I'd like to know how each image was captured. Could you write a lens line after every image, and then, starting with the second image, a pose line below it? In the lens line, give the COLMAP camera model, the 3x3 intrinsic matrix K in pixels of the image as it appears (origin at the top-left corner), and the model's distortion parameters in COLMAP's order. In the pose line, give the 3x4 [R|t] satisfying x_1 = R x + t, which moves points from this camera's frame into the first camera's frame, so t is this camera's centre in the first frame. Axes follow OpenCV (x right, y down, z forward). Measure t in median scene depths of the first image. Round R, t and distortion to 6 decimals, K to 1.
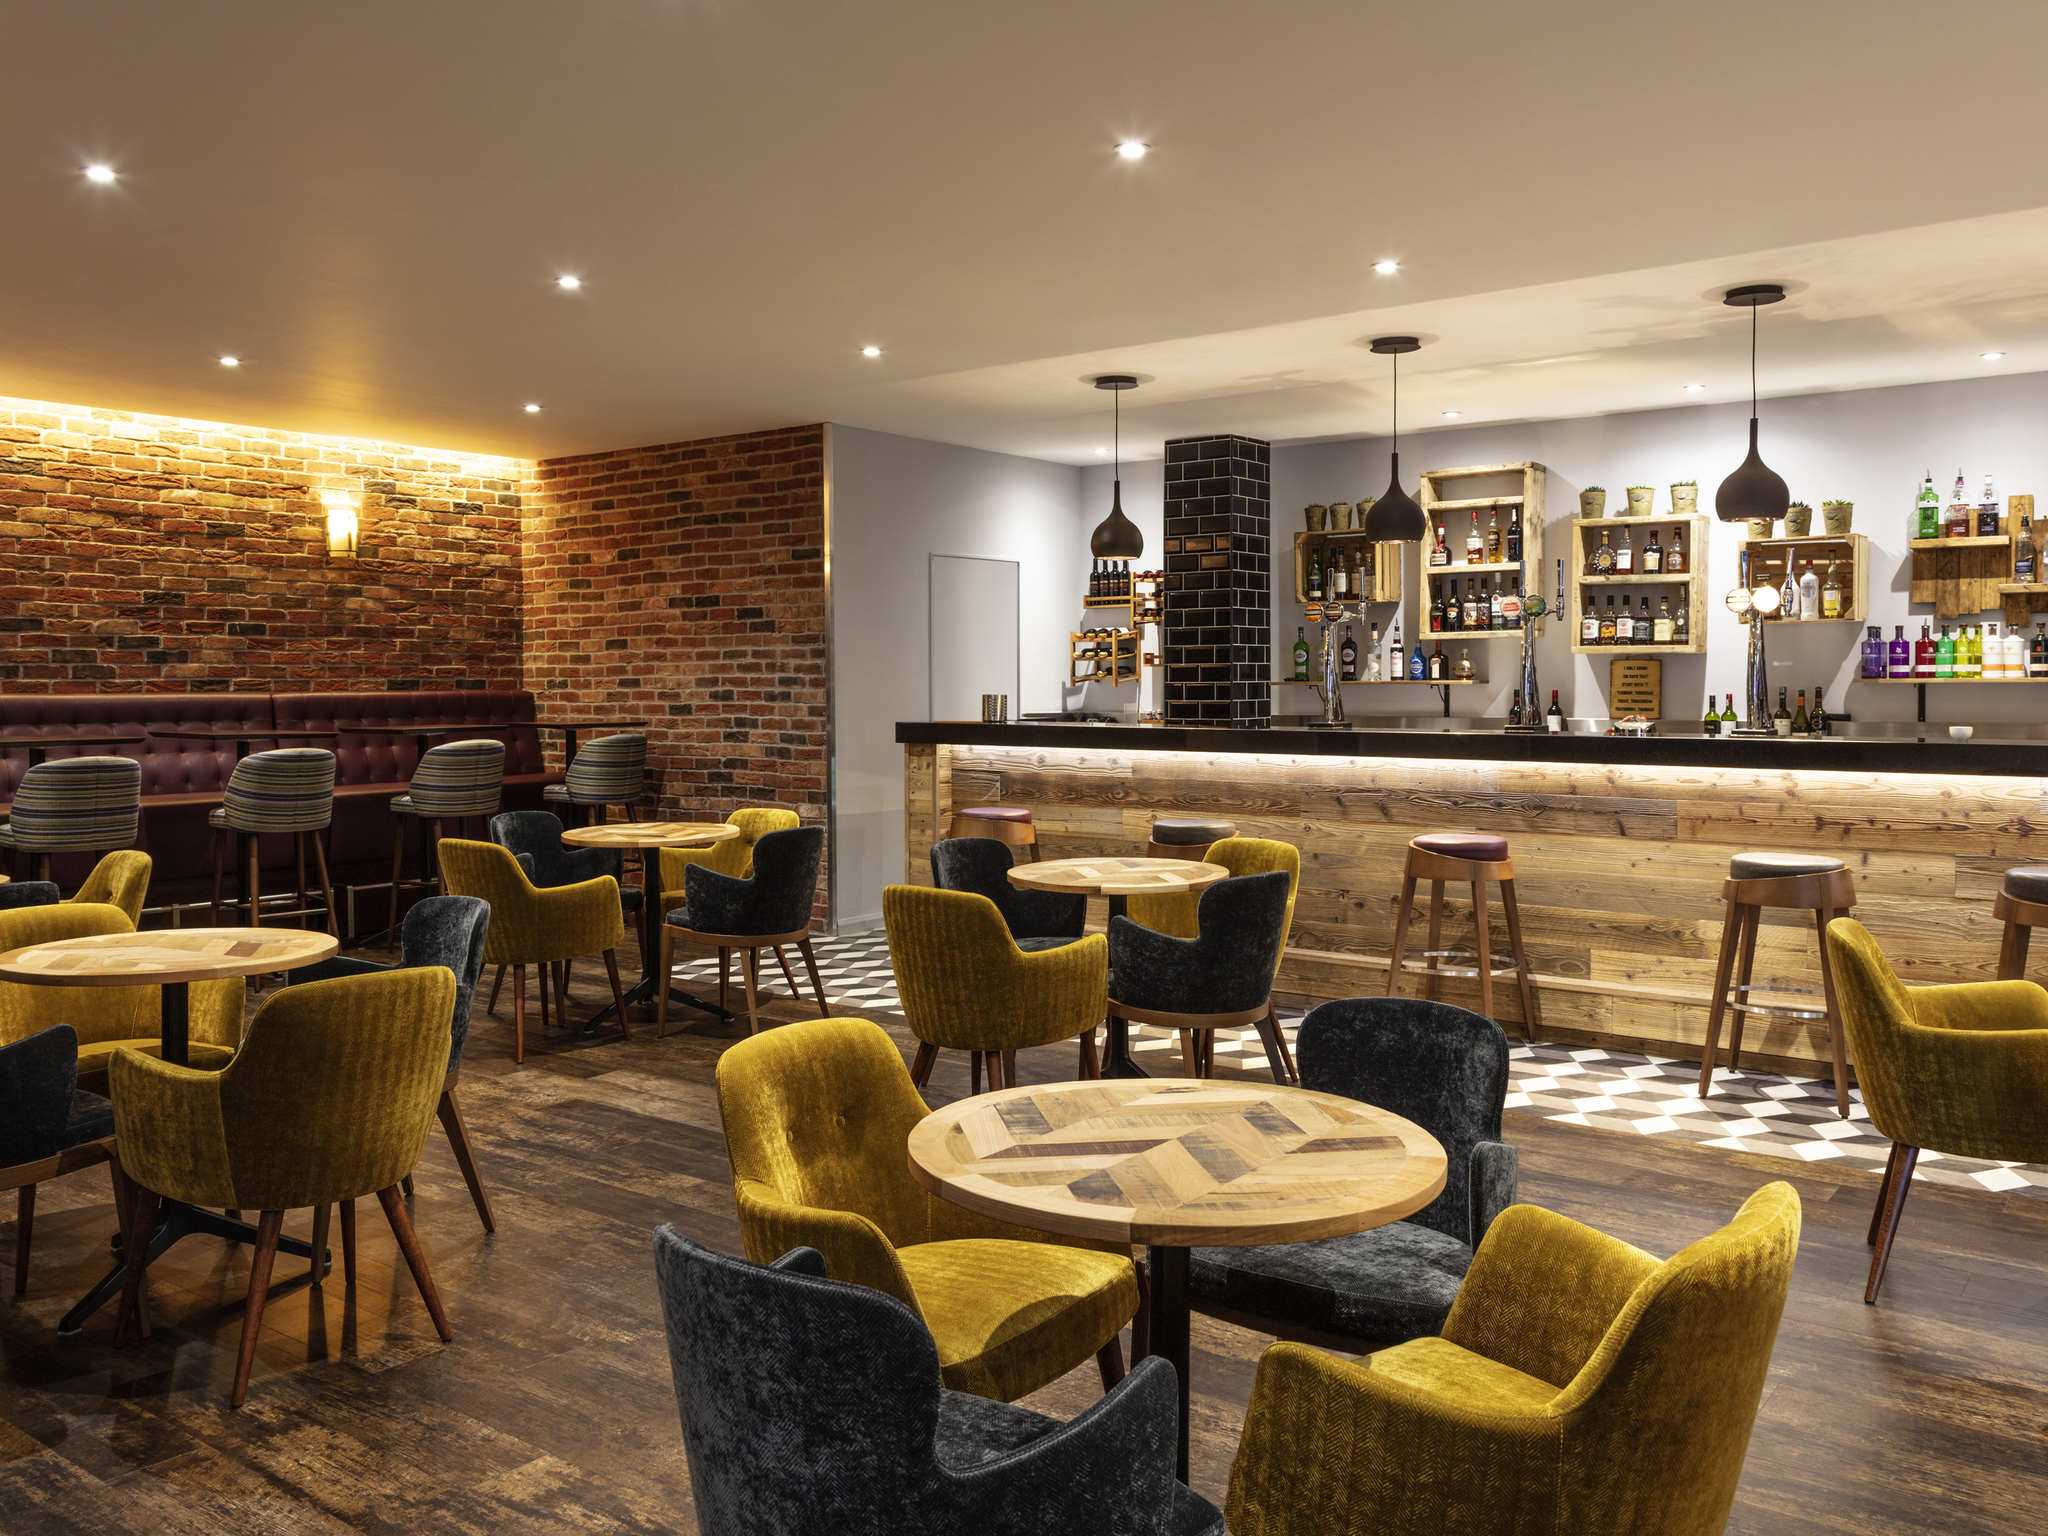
lens RADIAL K [[1618.9, 0, 1068.2], [0, 1618.9, 685.3], [0, 0, 1]] dist [0.007580, -0.008751]
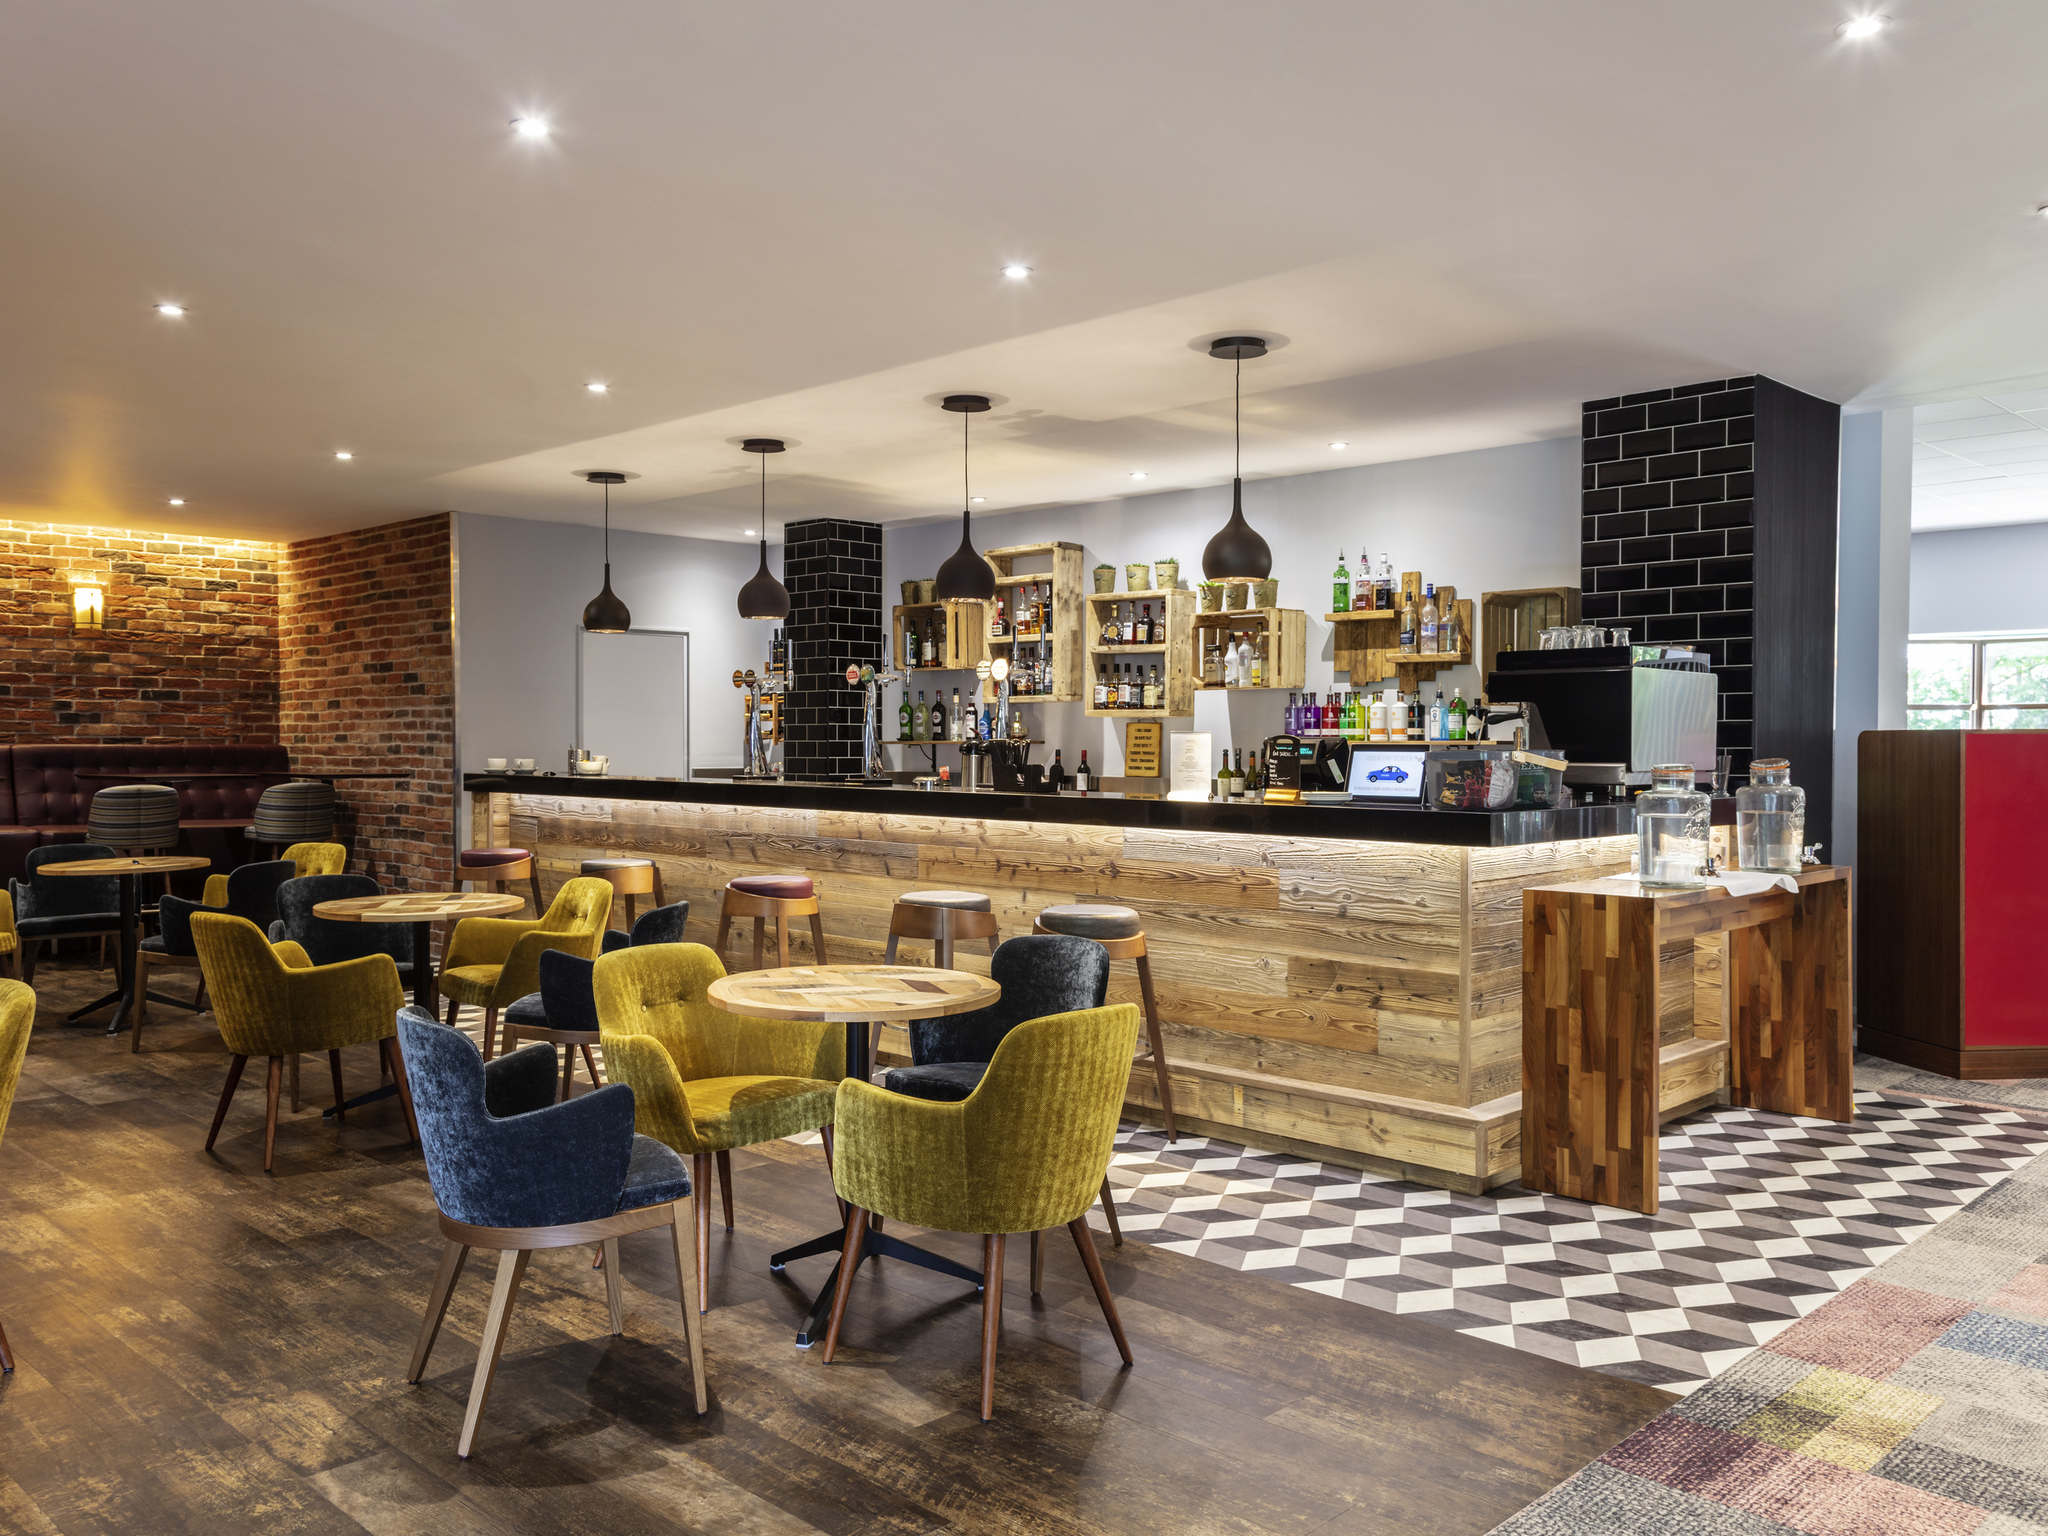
lens RADIAL K [[1552.2, 0, 1083.4], [0, 1552.2, 759.3], [0, 0, 1]] dist [0.036738, -0.042860]
pose [[0.994342, 0.008292, -0.105906, 0.416261], [-0.007594, 0.999947, 0.006989, 0.001934], [0.105959, -0.006145, 0.994352, -0.047100]]
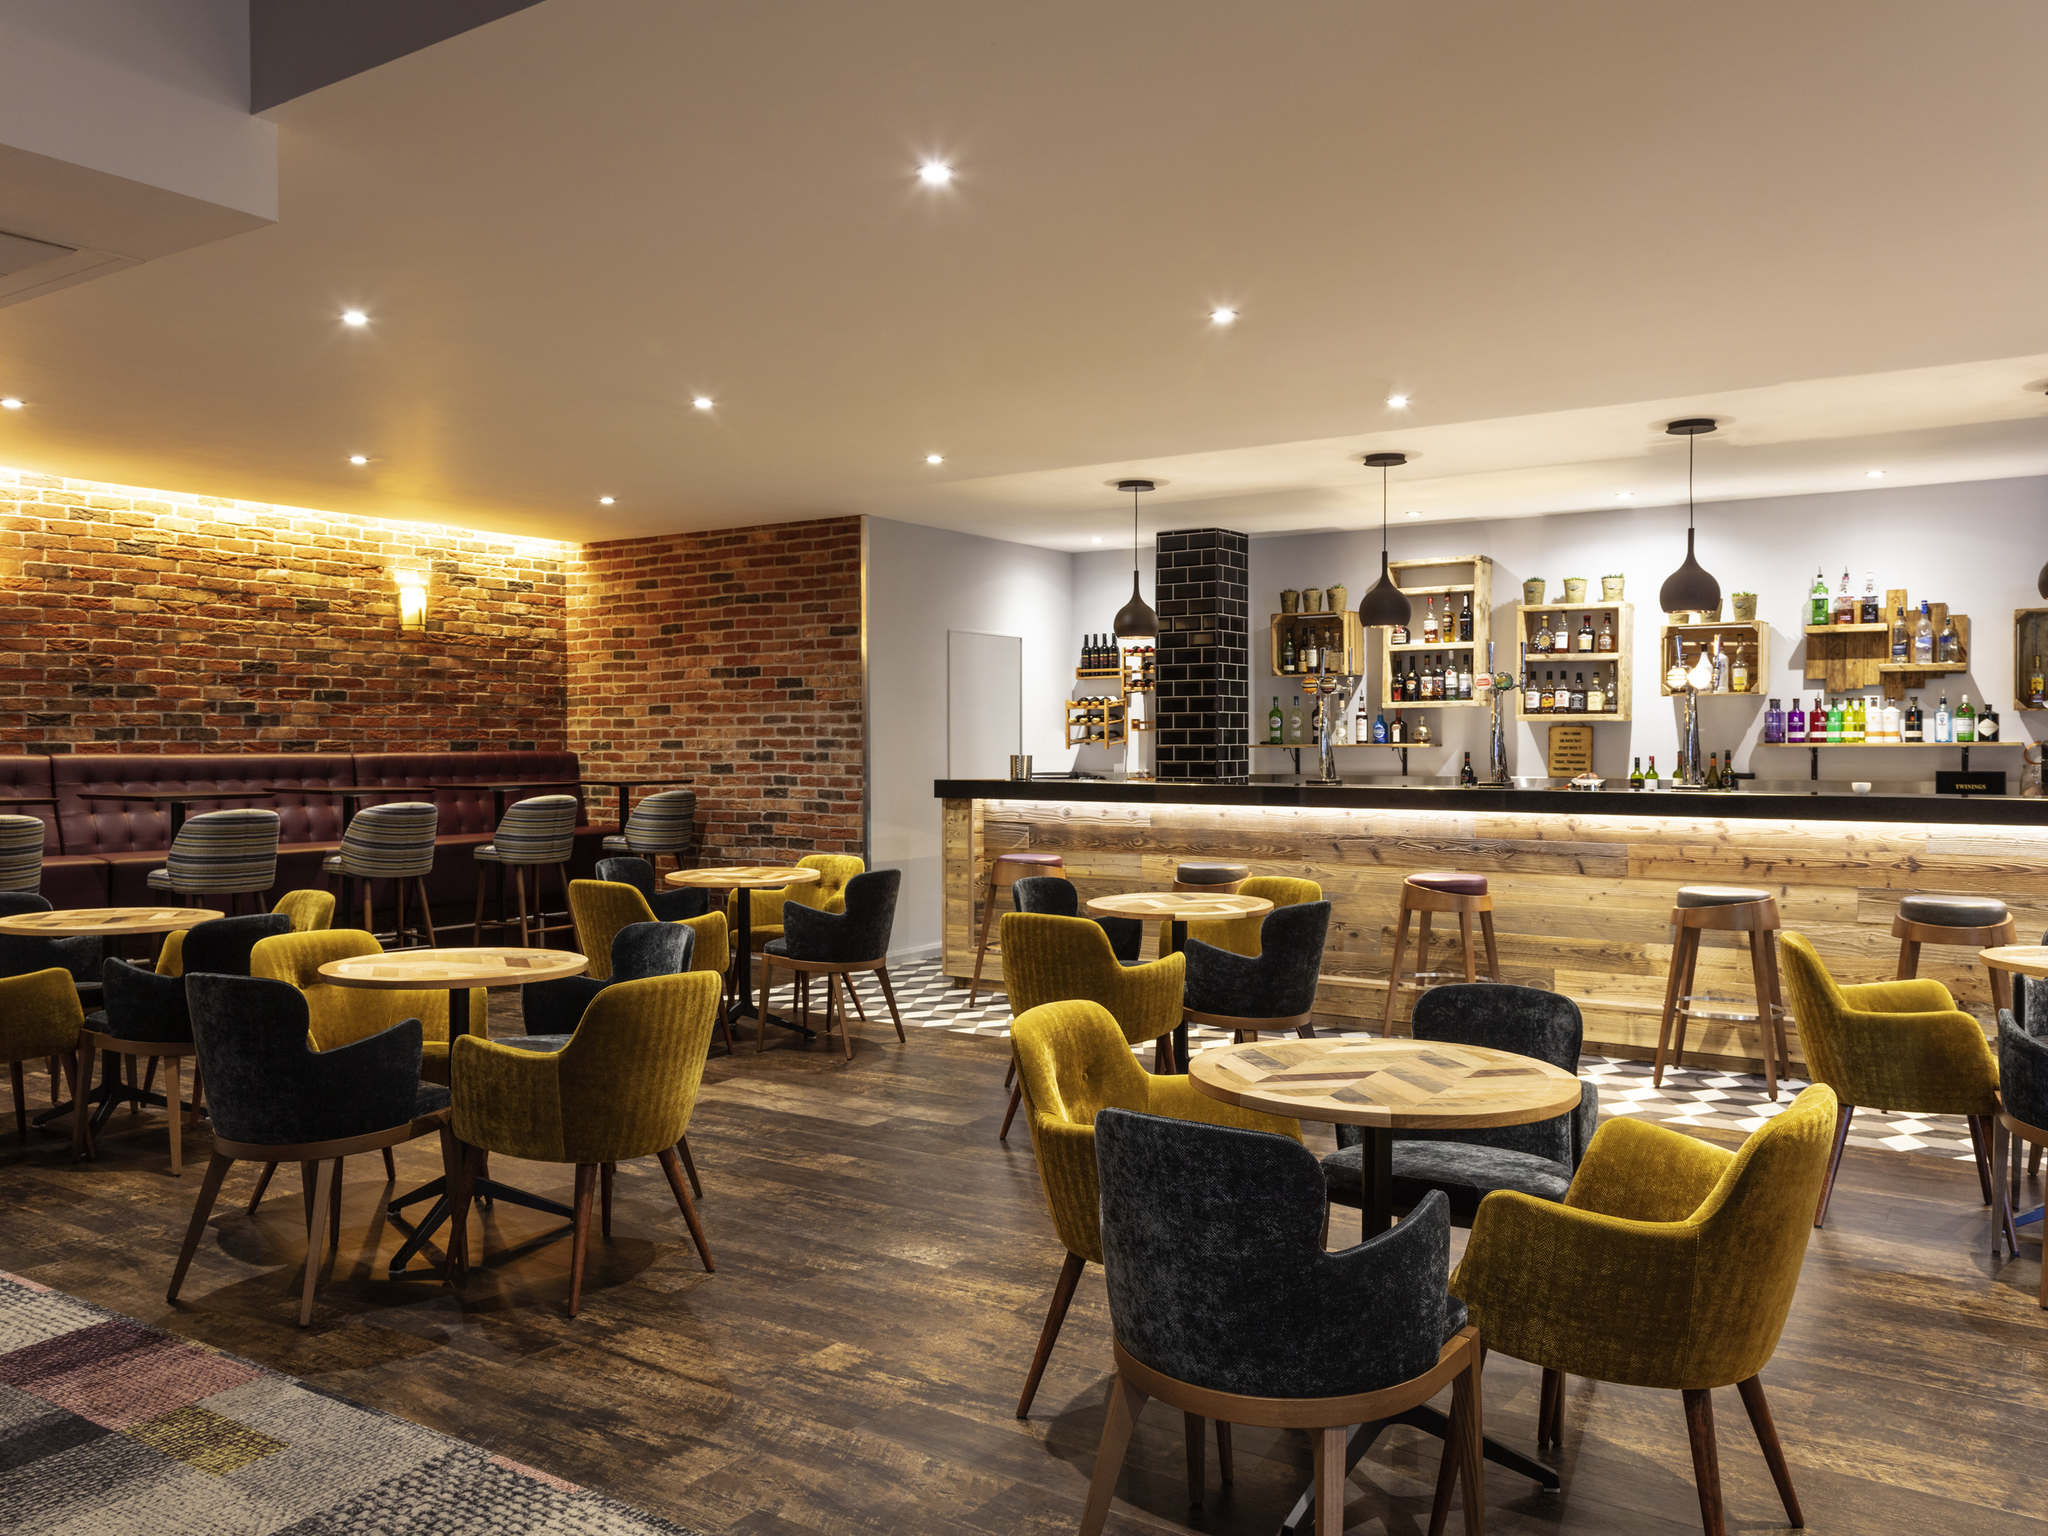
lens RADIAL K [[1552.2, 0, 1056.3], [0, 1552.2, 739.1], [0, 0, 1]] dist [0.036738, -0.042860]
pose [[0.998329, 0.001898, 0.057748, -0.078705], [-0.001586, 0.999984, -0.005452, -0.000034], [-0.057758, 0.005351, 0.998316, -0.090058]]
